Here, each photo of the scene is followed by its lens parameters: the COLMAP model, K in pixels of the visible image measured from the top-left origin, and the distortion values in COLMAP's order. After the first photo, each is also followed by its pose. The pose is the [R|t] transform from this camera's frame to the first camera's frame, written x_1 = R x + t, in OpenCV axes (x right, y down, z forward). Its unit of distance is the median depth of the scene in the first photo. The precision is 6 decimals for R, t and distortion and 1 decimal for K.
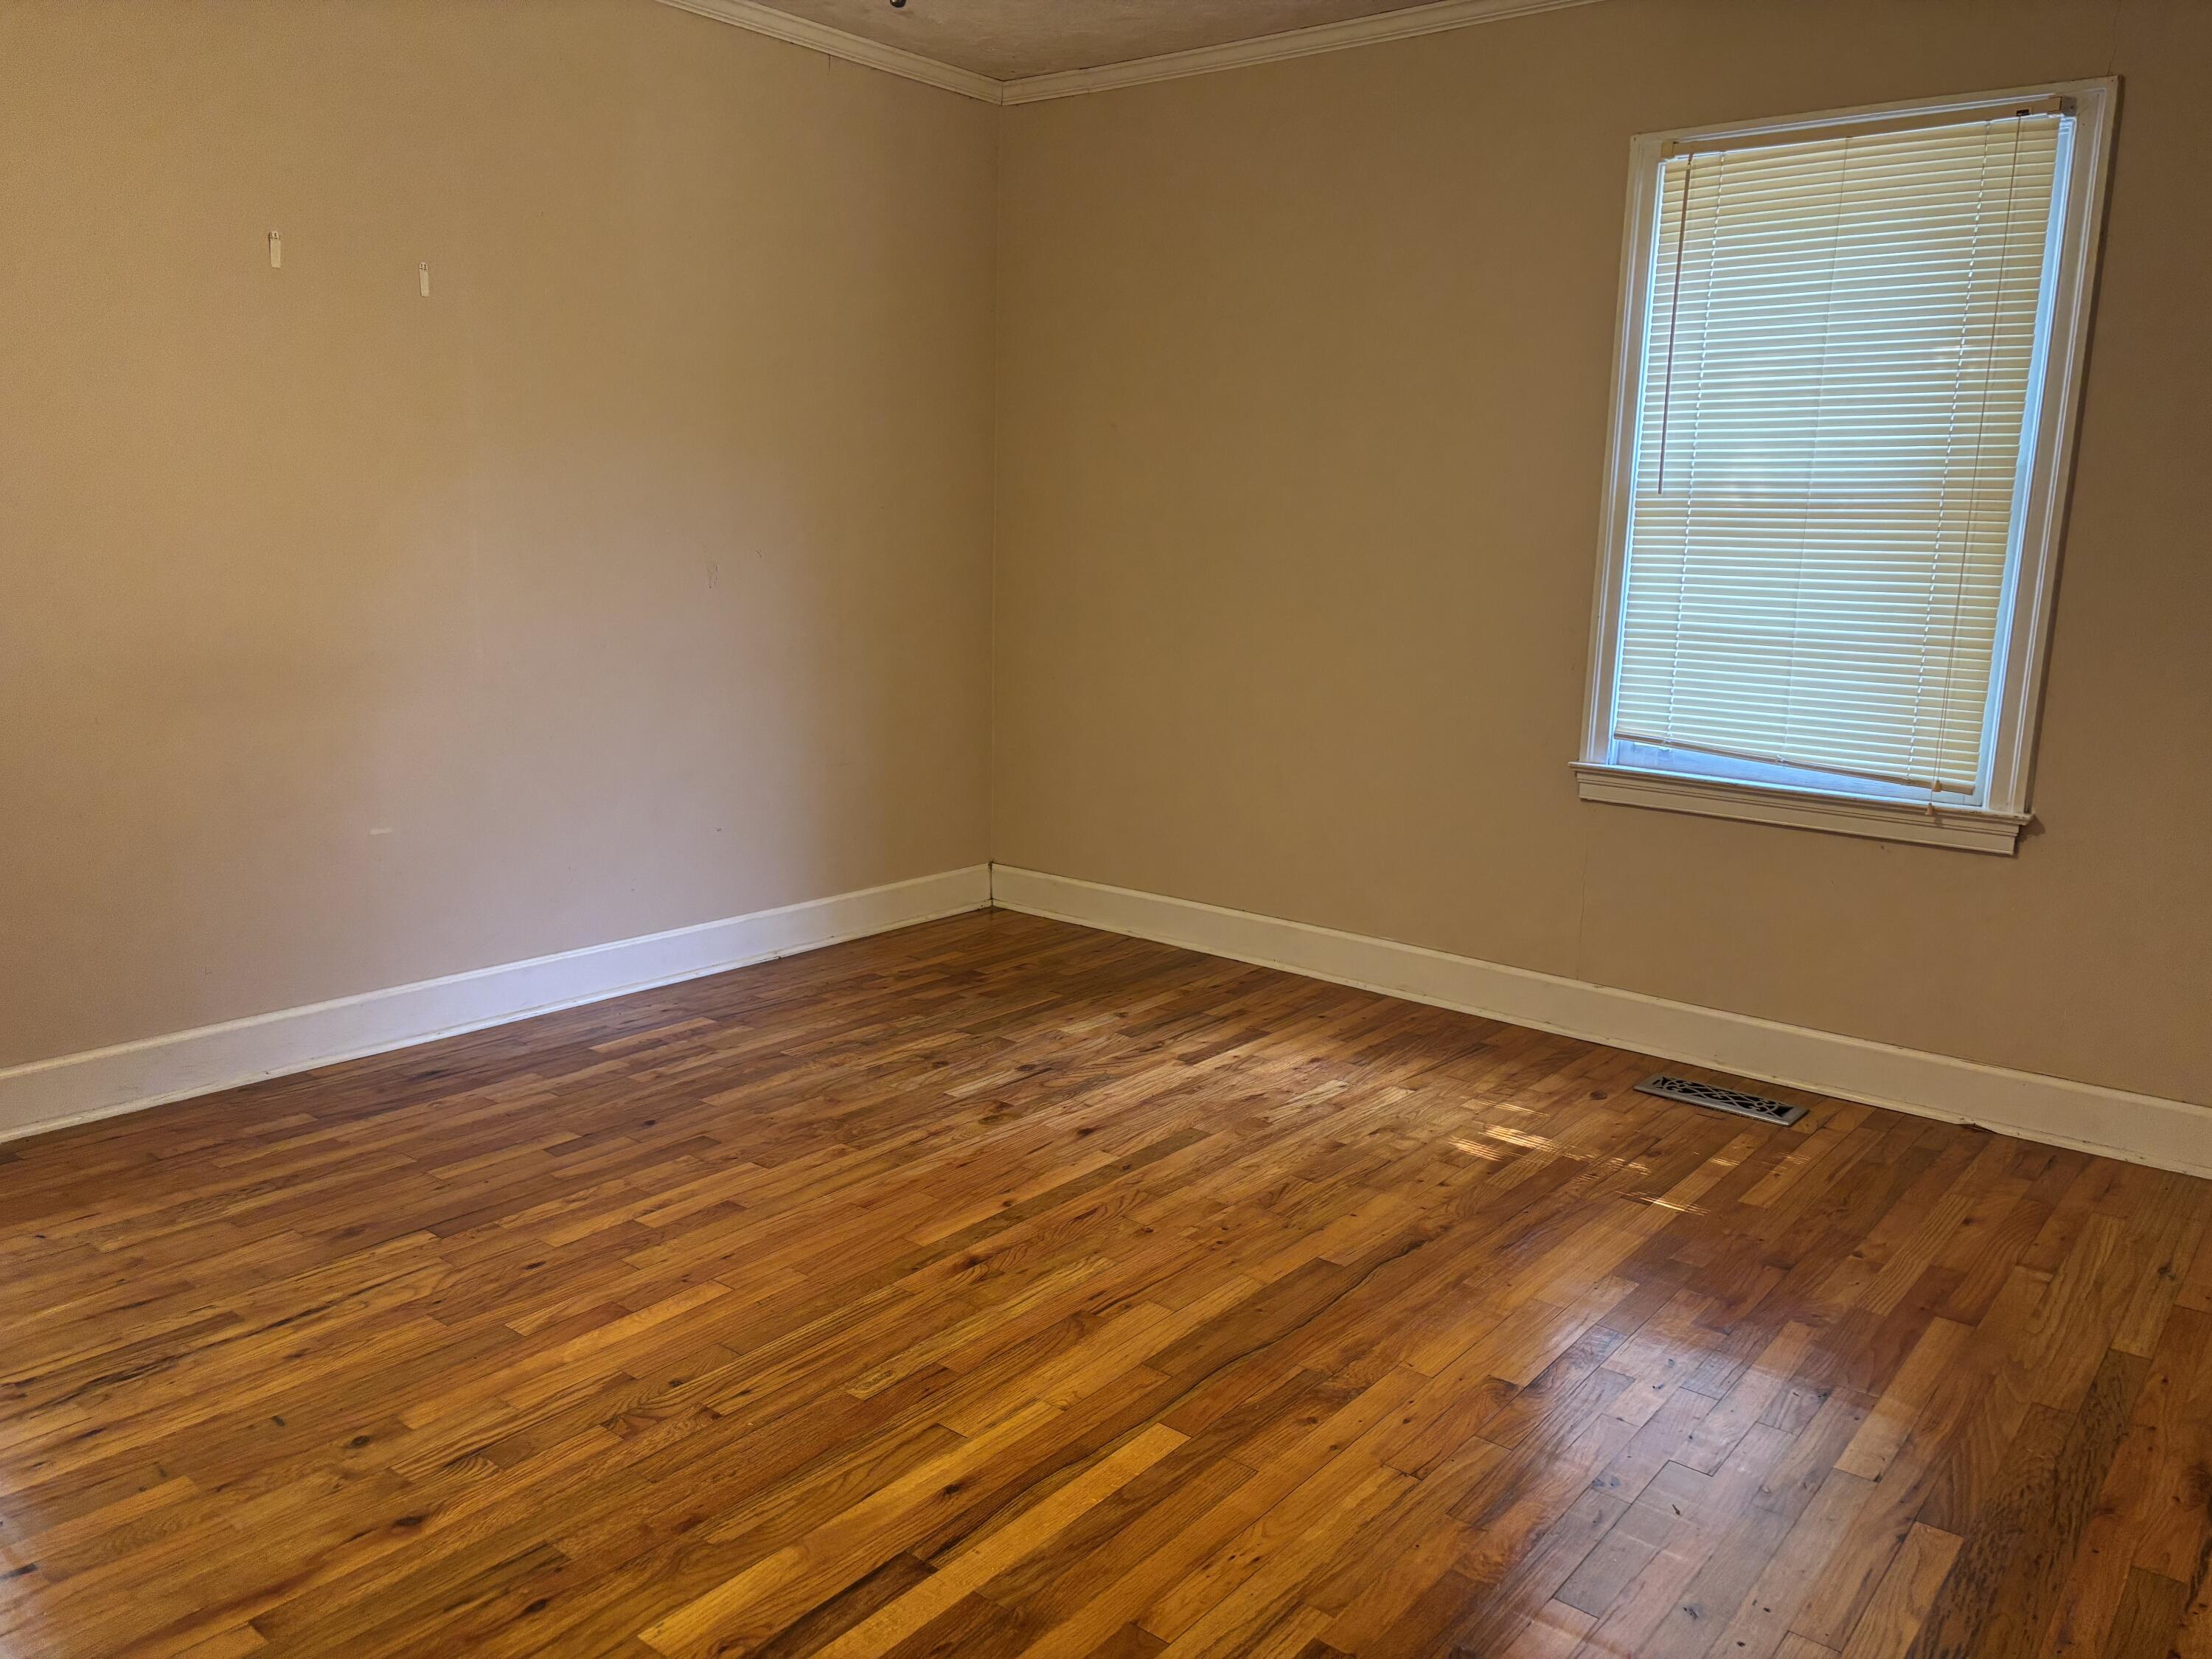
lens RADIAL K [[1663.9, 0, 1109.0], [0, 1663.9, 823.9], [0, 0, 1]] dist [0.060756, -0.062432]
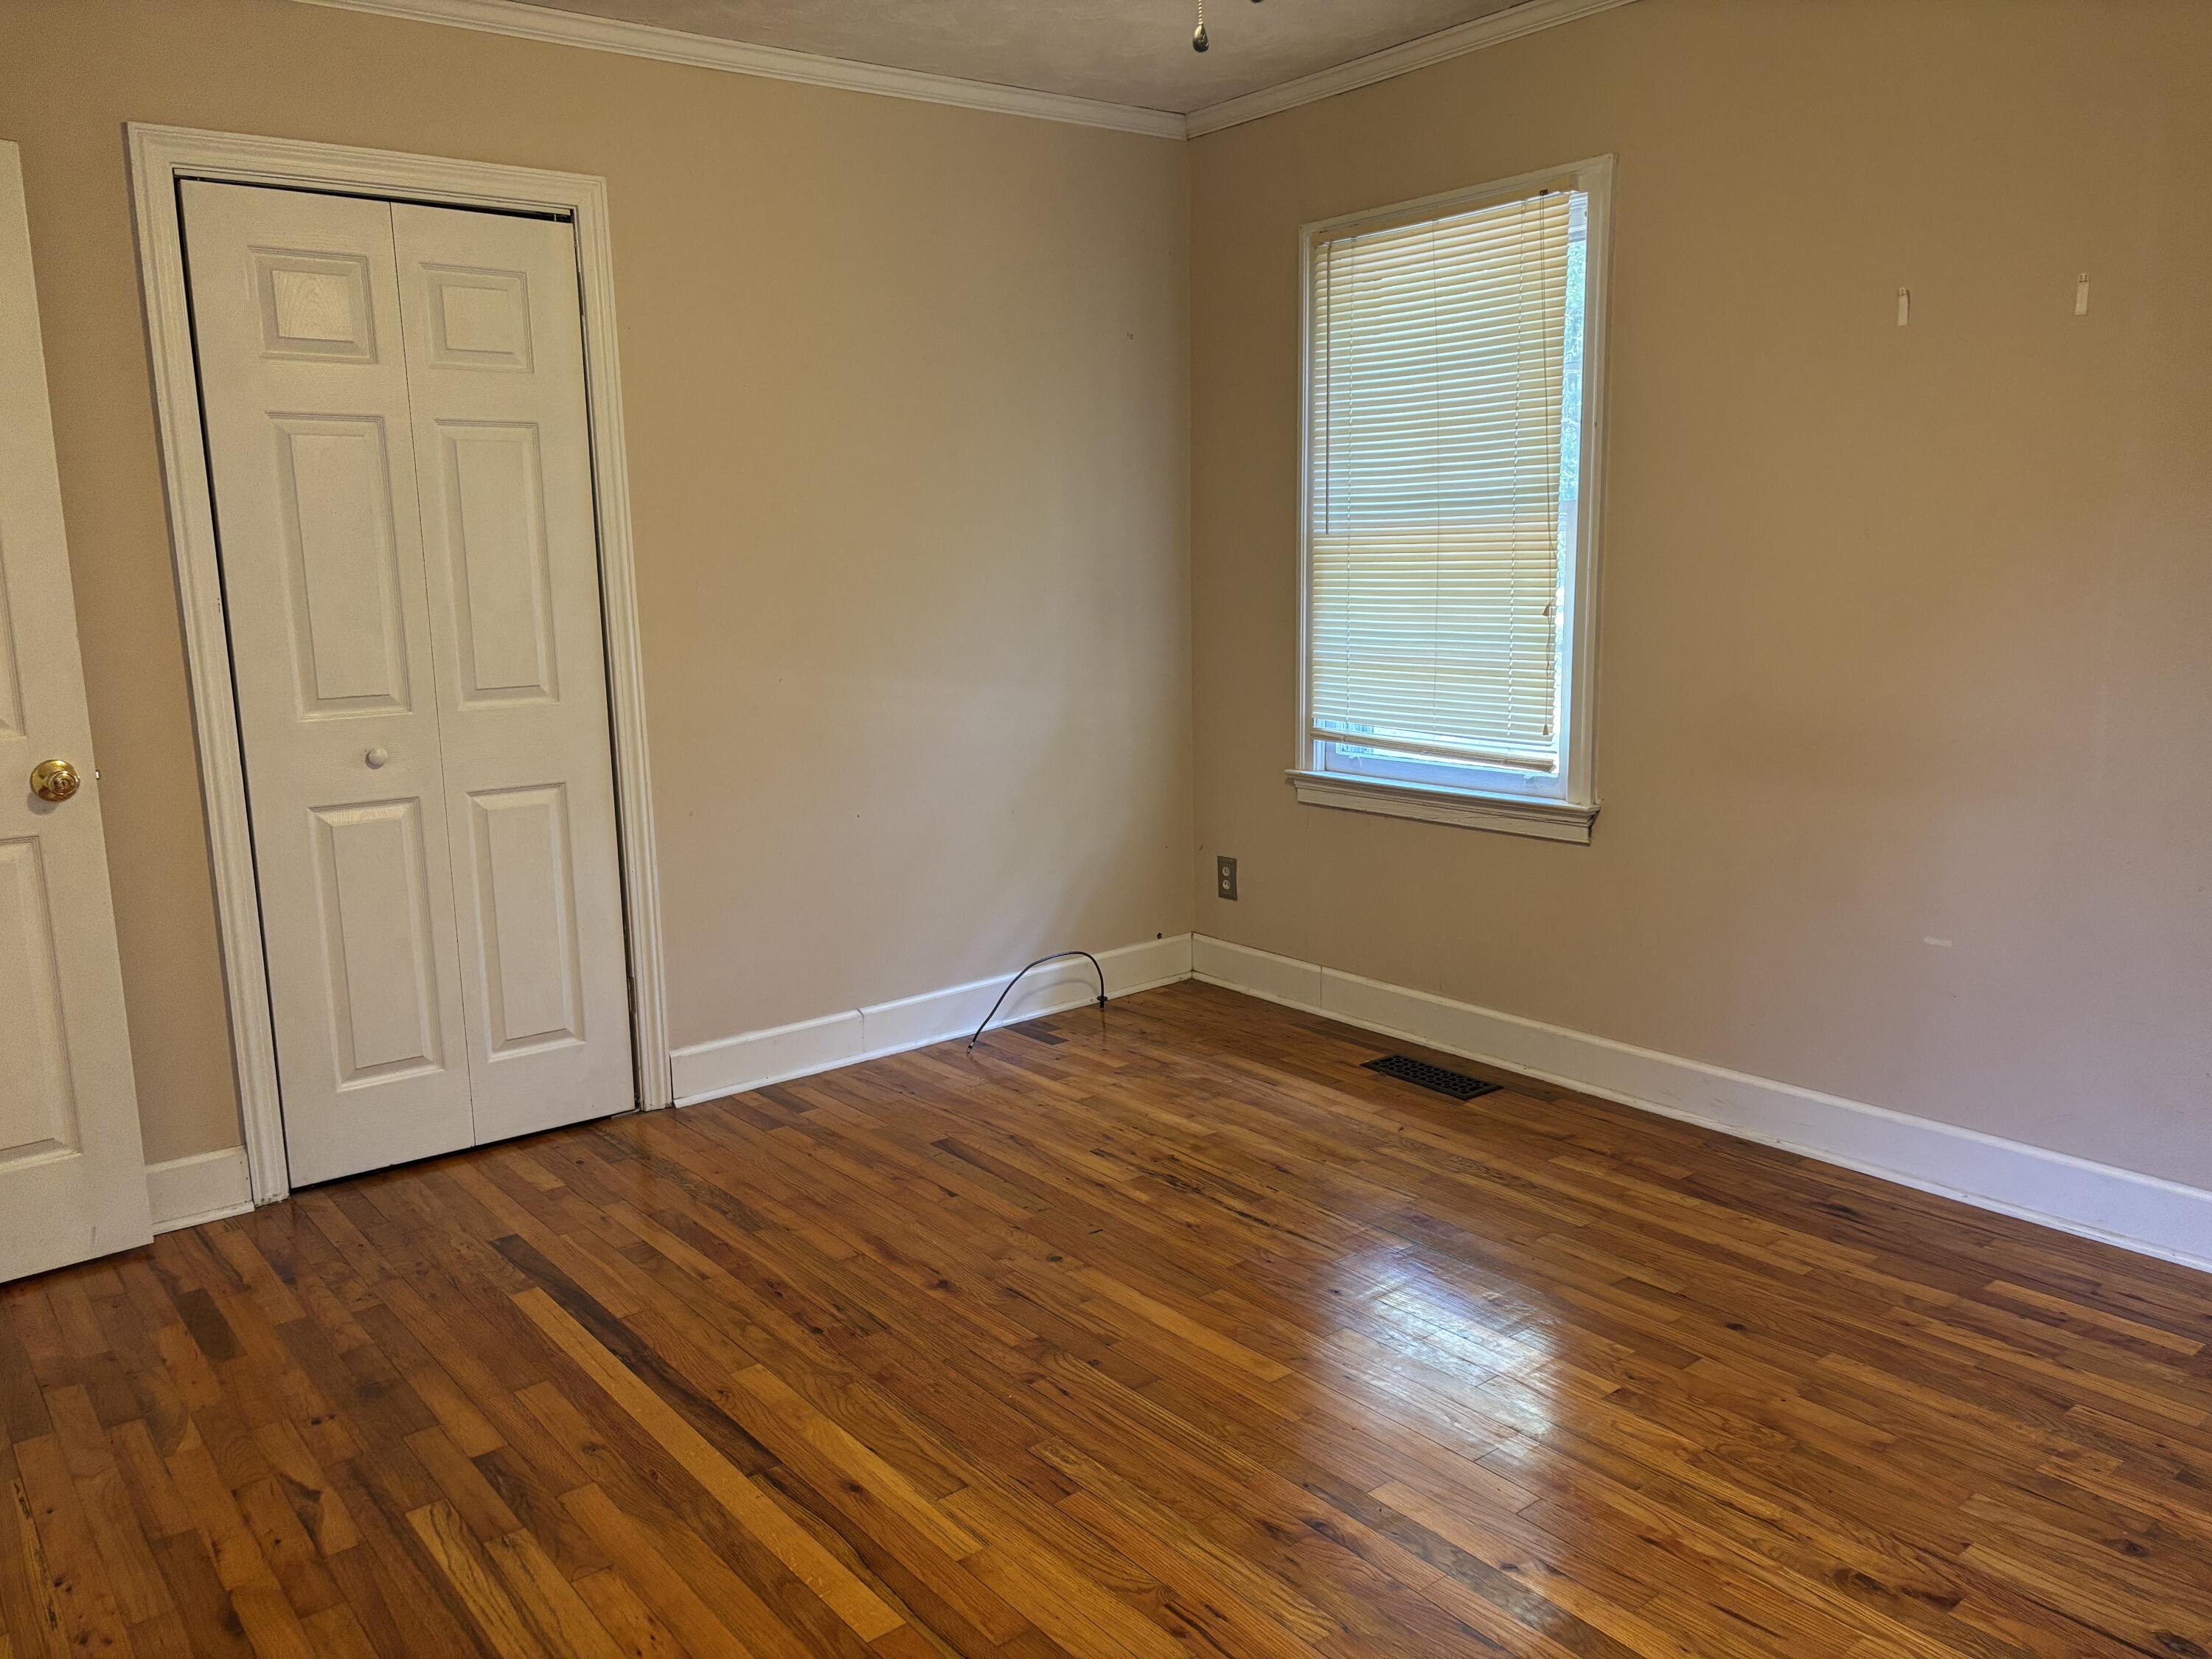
lens RADIAL K [[1663.9, 0, 1109.0], [0, 1663.9, 823.9], [0, 0, 1]] dist [0.060756, -0.062432]
pose [[-0.219210, 0.144534, -0.964913, 0.566474], [-0.155805, 0.971090, 0.180855, -0.166448], [0.963157, 0.189984, -0.190353, 0.830790]]
